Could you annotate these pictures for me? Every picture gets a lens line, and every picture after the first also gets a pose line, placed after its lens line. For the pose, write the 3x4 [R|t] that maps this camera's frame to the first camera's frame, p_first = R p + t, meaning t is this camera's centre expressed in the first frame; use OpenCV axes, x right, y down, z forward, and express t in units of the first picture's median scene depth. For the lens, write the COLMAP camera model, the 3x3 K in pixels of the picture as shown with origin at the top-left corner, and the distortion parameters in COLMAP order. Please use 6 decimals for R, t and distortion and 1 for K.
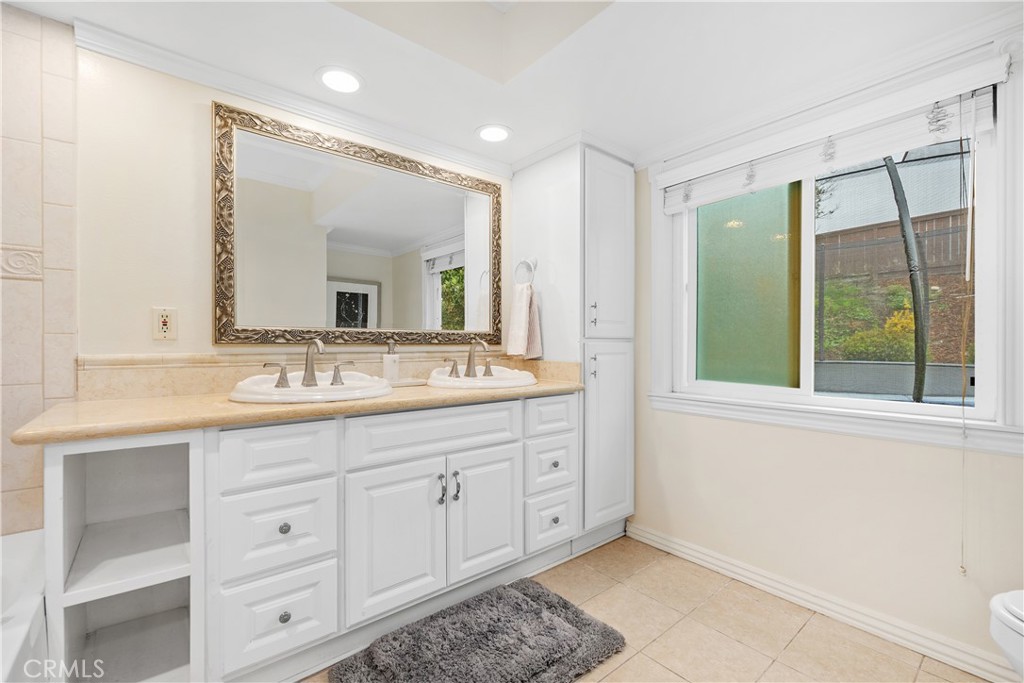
lens RADIAL K [[433.2, 0, 510.2], [0, 433.2, 345.3], [0, 0, 1]] dist [-0.000477, 0.000048]
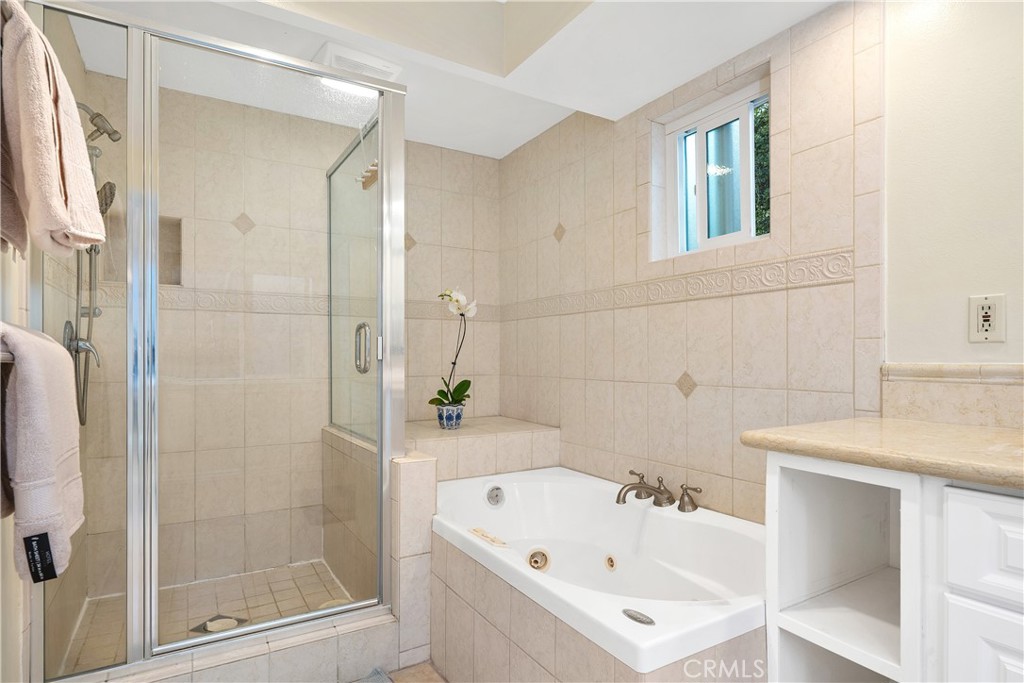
lens RADIAL K [[559.3, 0, 510.4], [0, 559.3, 350.1], [0, 0, 1]] dist [0.000619, 0.000369]
pose [[-0.151377, -0.011878, -0.988405, 0.205897], [0.001356, 0.999924, -0.012224, 0.010141], [0.988475, -0.003190, -0.151350, 0.452687]]
